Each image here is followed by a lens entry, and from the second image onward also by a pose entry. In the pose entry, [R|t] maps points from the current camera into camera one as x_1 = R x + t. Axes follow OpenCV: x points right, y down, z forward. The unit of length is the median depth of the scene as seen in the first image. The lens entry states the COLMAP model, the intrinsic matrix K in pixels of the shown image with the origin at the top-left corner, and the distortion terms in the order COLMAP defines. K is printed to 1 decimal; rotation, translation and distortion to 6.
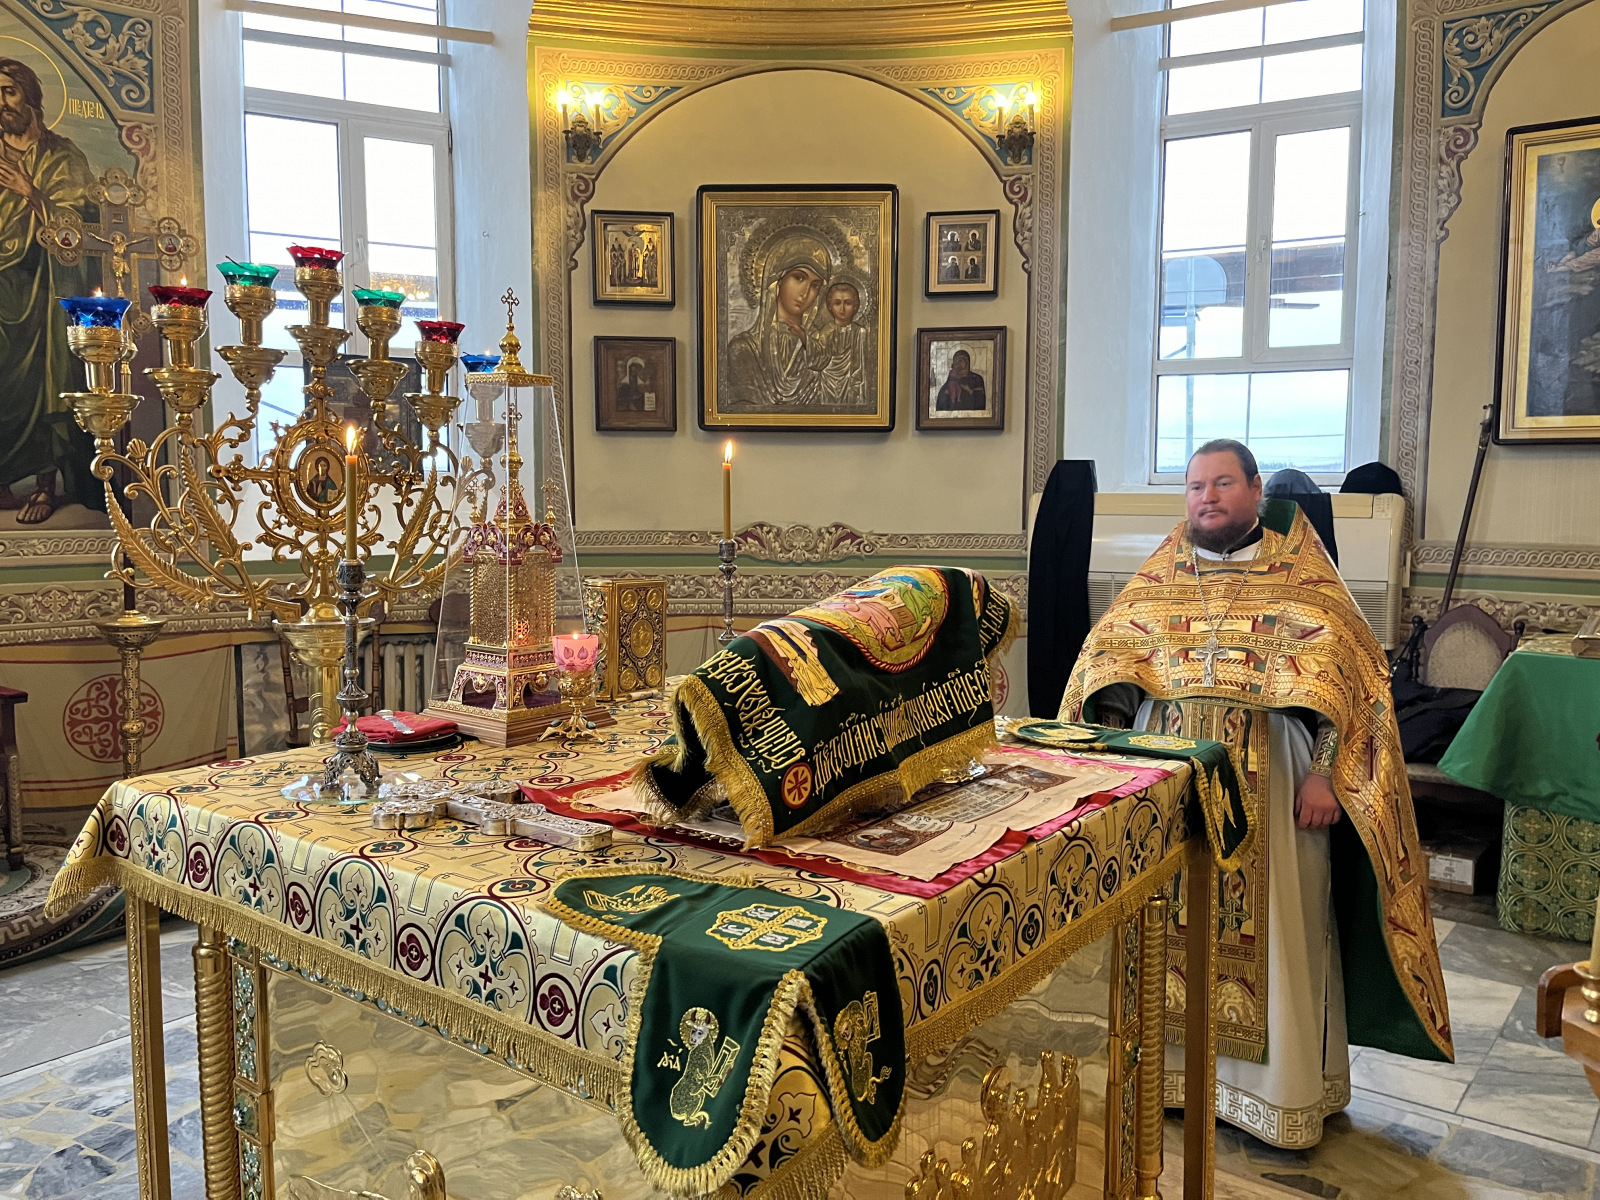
lens RADIAL K [[1207.5, 0, 820.8], [0, 1207.5, 597.0], [0, 0, 1]] dist [0.057159, -0.092326]
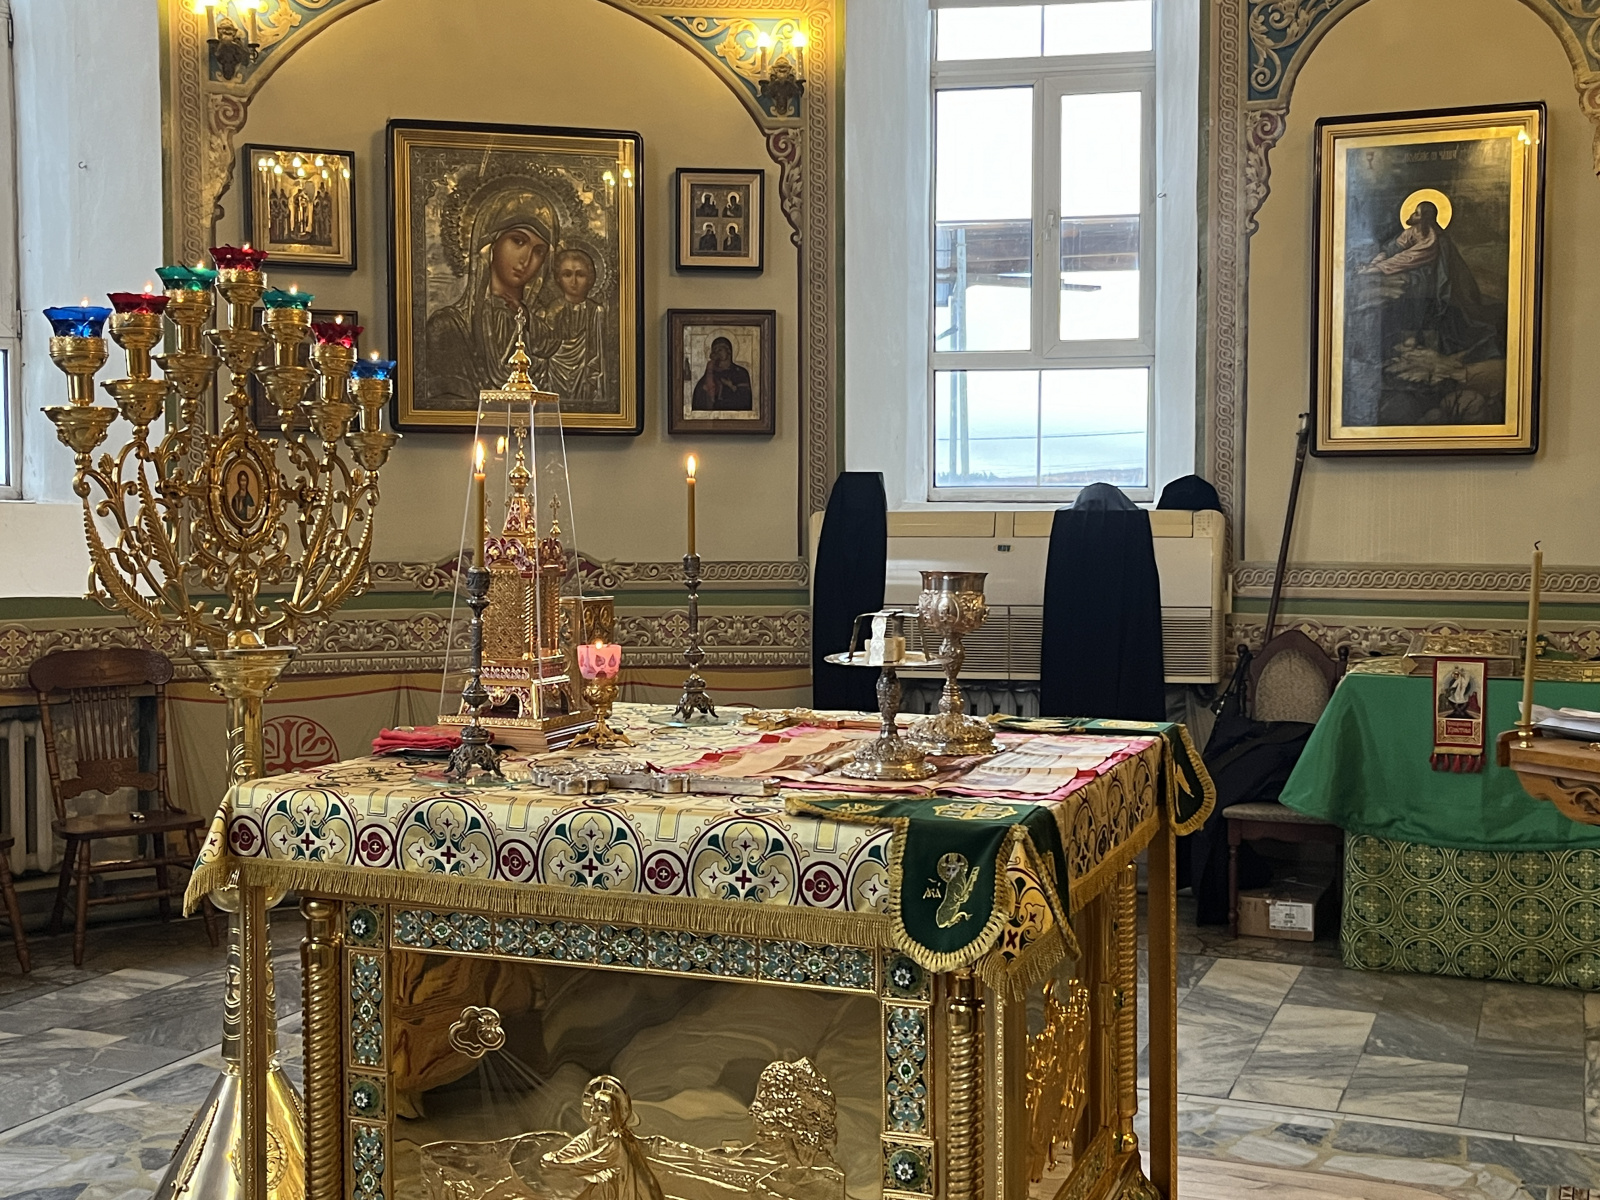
lens RADIAL K [[1797.6, 0, 846.2], [0, 1797.6, 606.0], [0, 0, 1]] dist [0.046985, -0.038690]
pose [[0.960414, -0.019133, 0.277920, -0.167312], [0.028986, 0.999087, -0.031384, 0.020698], [-0.277066, 0.038198, 0.960091, -0.209733]]
